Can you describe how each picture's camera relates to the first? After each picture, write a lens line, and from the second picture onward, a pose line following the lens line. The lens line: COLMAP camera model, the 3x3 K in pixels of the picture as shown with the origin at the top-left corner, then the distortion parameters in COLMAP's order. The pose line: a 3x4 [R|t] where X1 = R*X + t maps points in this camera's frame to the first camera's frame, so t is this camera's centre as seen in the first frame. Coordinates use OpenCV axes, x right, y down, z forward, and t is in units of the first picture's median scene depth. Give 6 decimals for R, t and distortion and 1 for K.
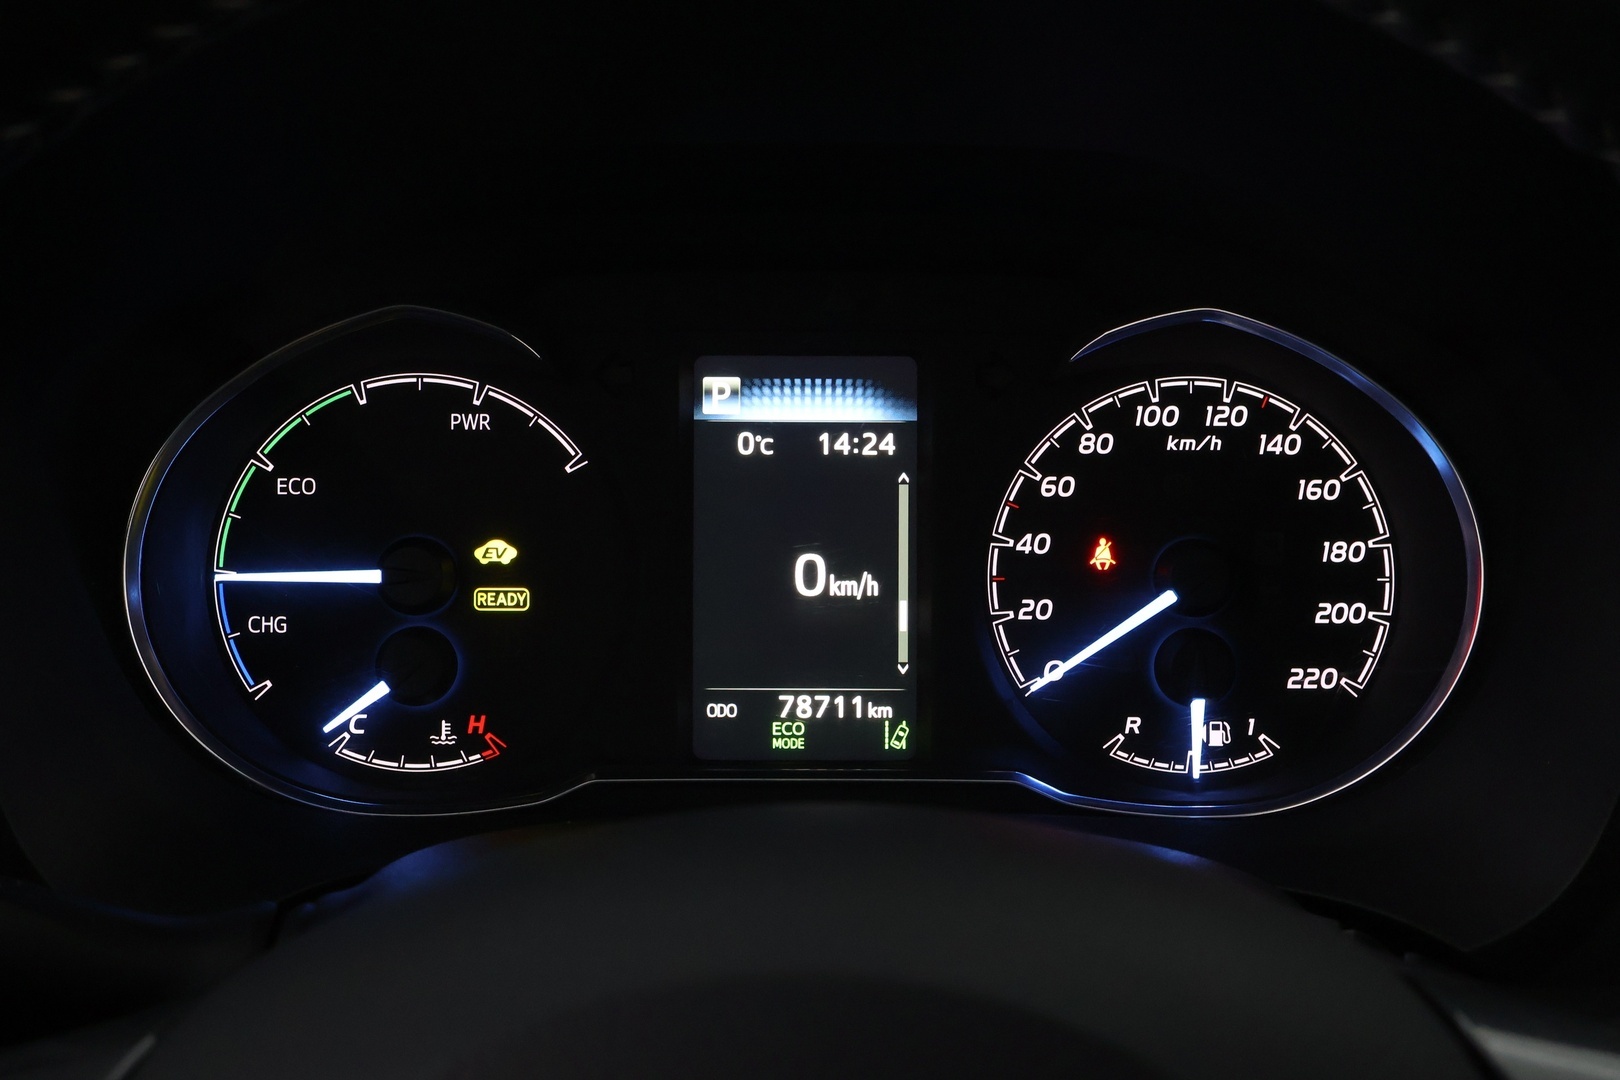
lens RADIAL K [[1863.1, 0, 810.9], [0, 1863.1, 537.7], [0, 0, 1]] dist [0.006126, 0.000000]
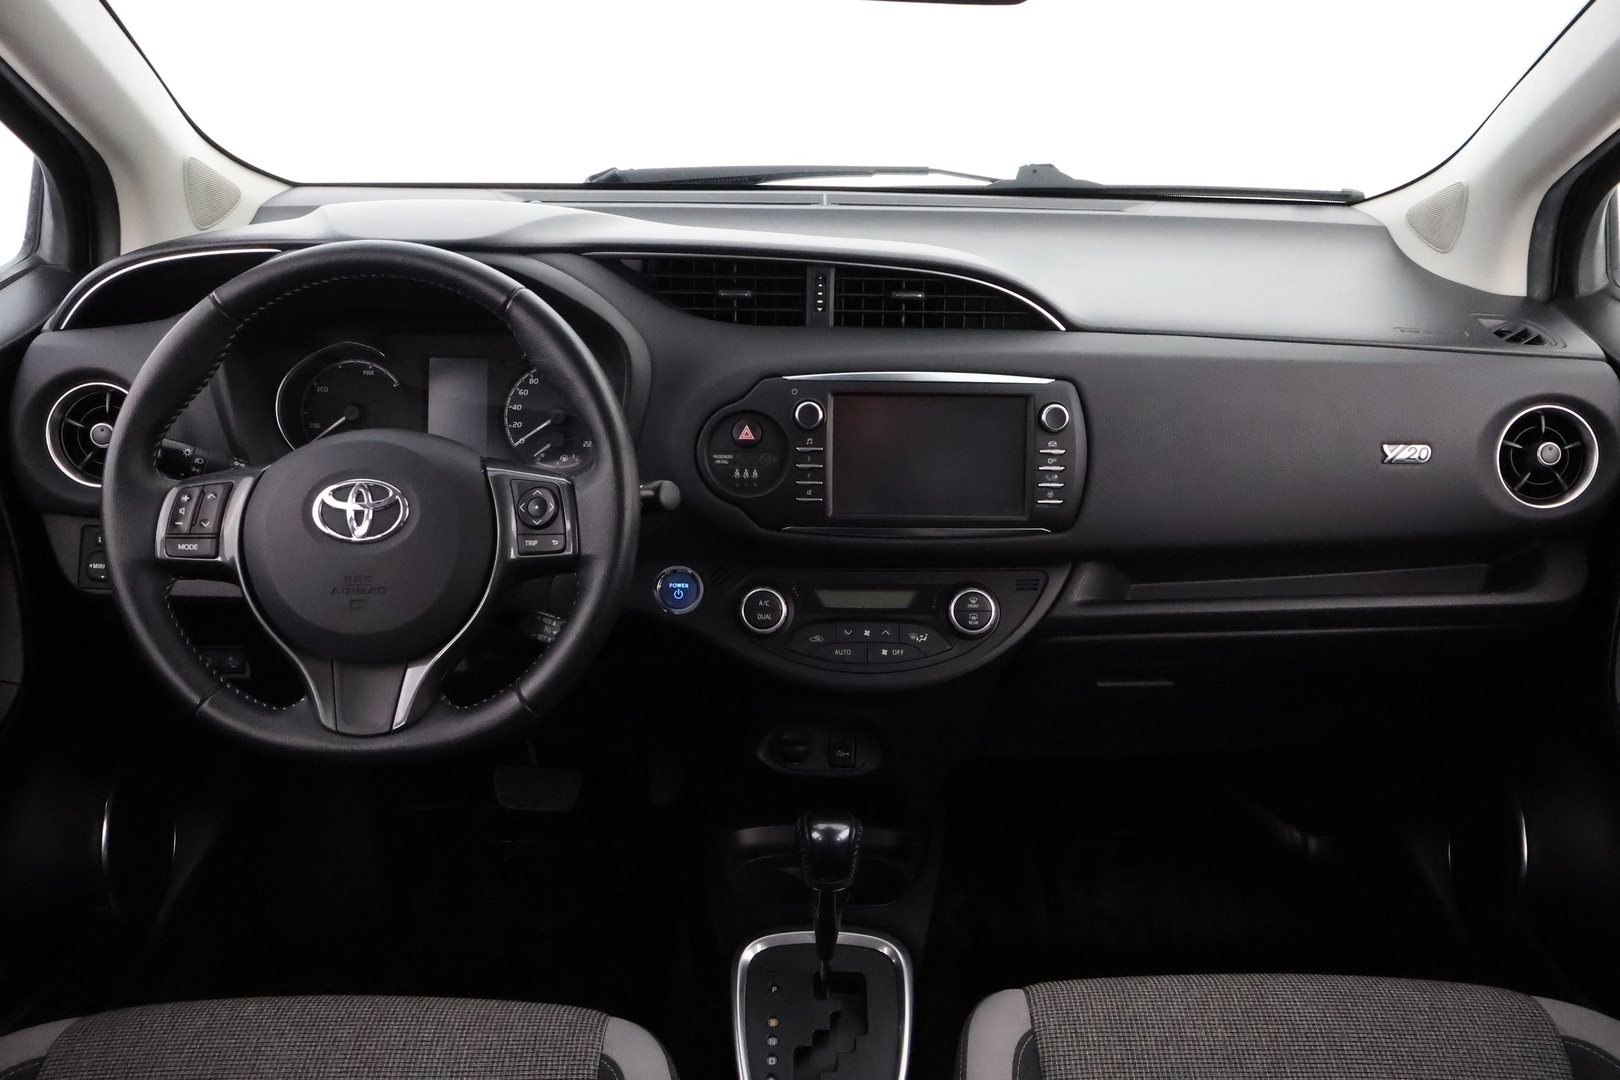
lens RADIAL K [[1332.5, 0, 806.1], [0, 1332.5, 543.7], [0, 0, 1]] dist [0.002695, -0.017289]
pose [[0.999892, 0.014686, 0.000215, 0.711237], [-0.014687, 0.999672, 0.020970, 0.215088], [0.000093, -0.020971, 0.999780, -1.717160]]
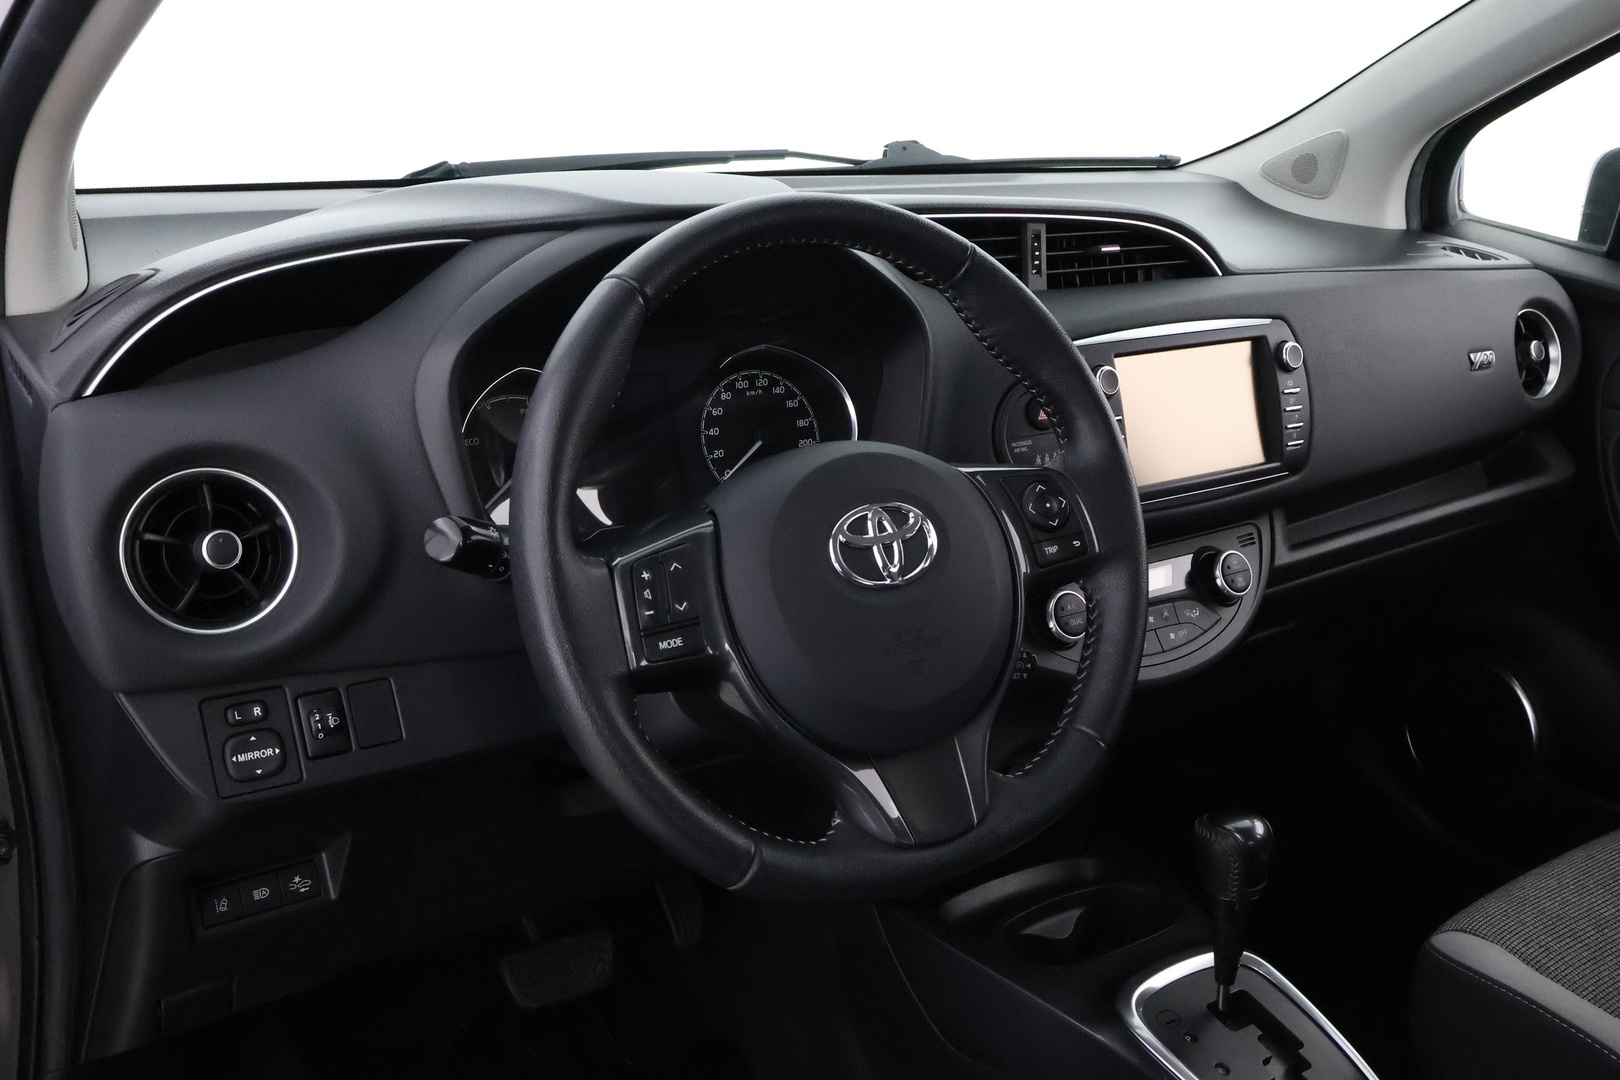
lens RADIAL K [[1481.5, 0, 809.4], [0, 1481.5, 552.7], [0, 0, 1]] dist [0.011084, 0.000000]
pose [[0.831861, -0.156946, 0.532330, -1.022118], [0.179537, 0.983706, 0.009465, 0.194735], [-0.525141, 0.087700, 0.846484, -1.027981]]
